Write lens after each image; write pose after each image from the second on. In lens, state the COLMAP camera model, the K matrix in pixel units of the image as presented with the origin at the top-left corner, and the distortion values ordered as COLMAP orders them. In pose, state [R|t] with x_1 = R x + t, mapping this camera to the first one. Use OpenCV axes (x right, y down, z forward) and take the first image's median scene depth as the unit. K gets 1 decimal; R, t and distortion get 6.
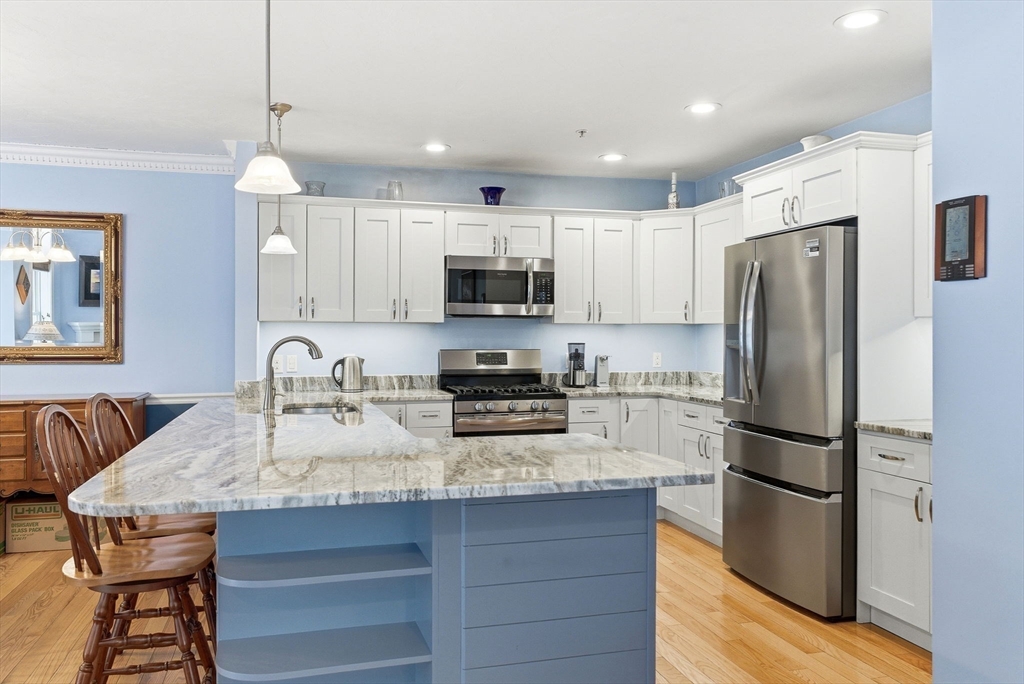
lens RADIAL K [[789.7, 0, 512.7], [0, 789.7, 336.2], [0, 0, 1]] dist [0.001798, -0.002215]
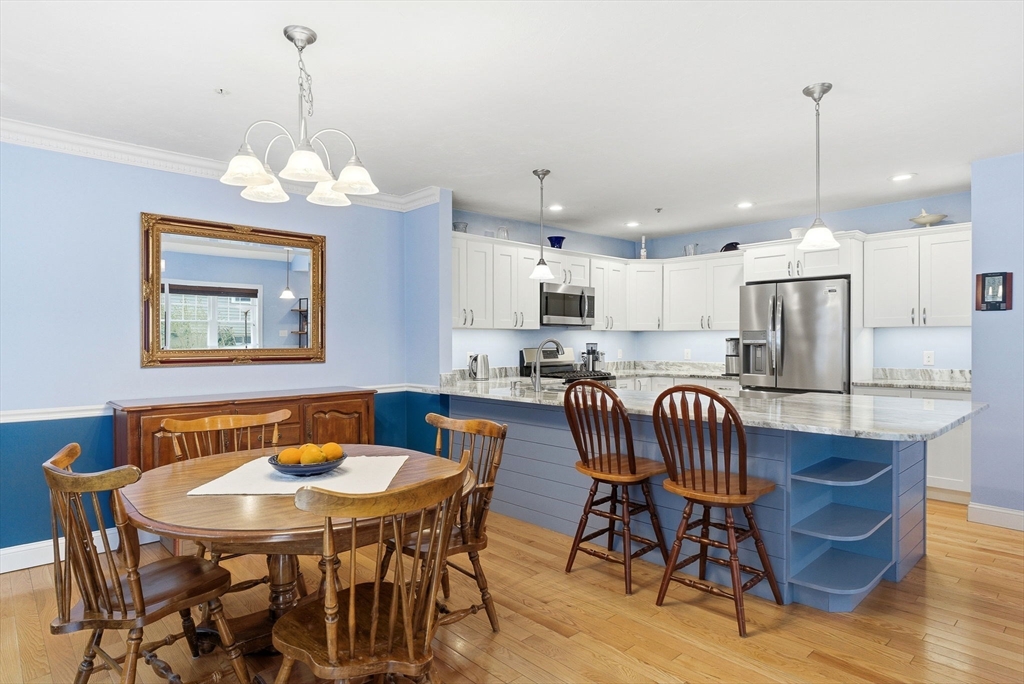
lens RADIAL K [[575.2, 0, 512.0], [0, 575.2, 342.0], [0, 0, 1]] dist [-0.001360, -0.000283]
pose [[0.885086, -0.005623, 0.465394, -0.613553], [0.004529, 0.999984, 0.003468, 0.001967], [-0.465405, -0.000962, 0.885097, 0.100075]]
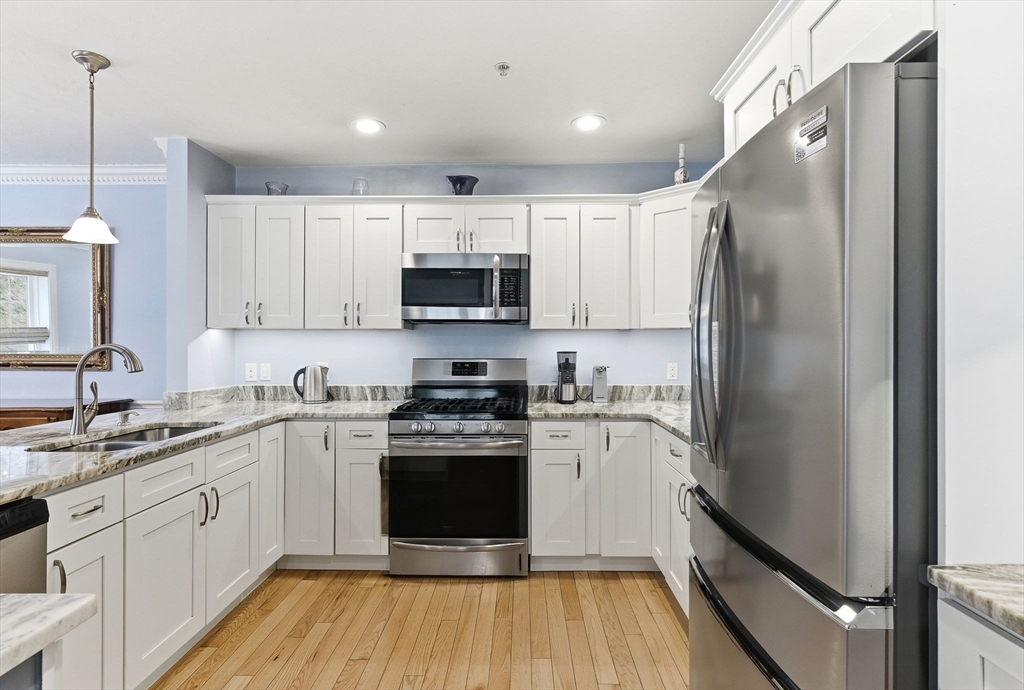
lens RADIAL K [[526.6, 0, 516.4], [0, 526.6, 343.4], [0, 0, 1]] dist [-0.002469, 0.000244]
pose [[0.960304, -0.001771, -0.278950, 0.204494], [0.000941, 0.999995, -0.003111, 0.001344], [0.278954, 0.002725, 0.960301, 0.458063]]
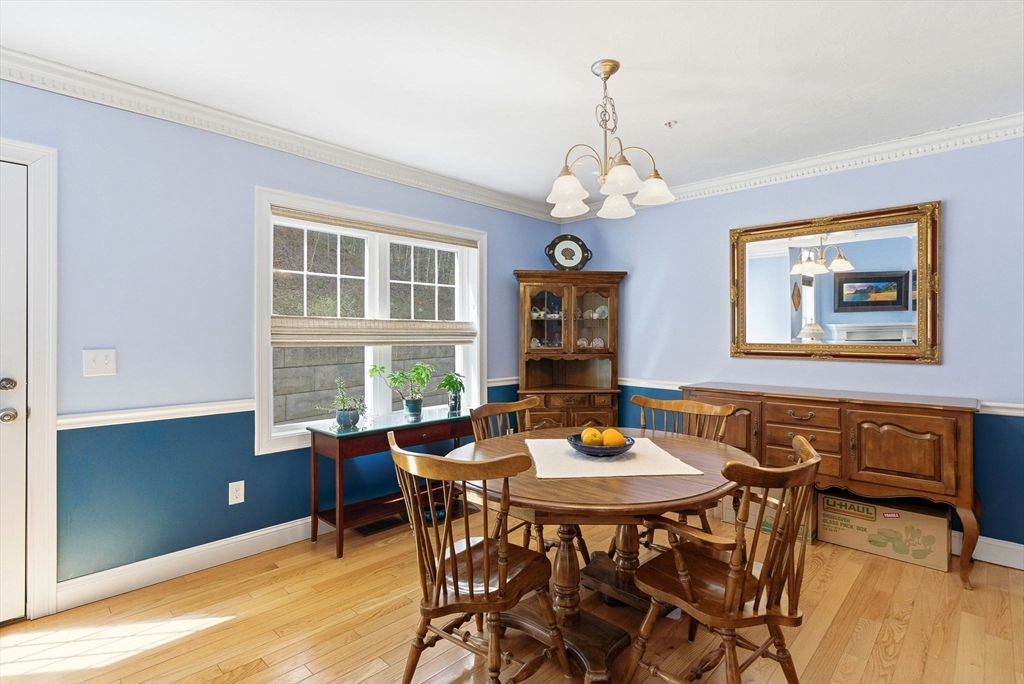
lens RADIAL K [[498.7, 0, 510.3], [0, 498.7, 334.3], [0, 0, 1]] dist [-0.000953, -0.000065]
pose [[0.504875, -0.000508, -0.863193, -0.234918], [-0.001822, 0.999997, -0.001654, 0.001346], [0.863191, 0.002408, 0.504872, 0.264385]]
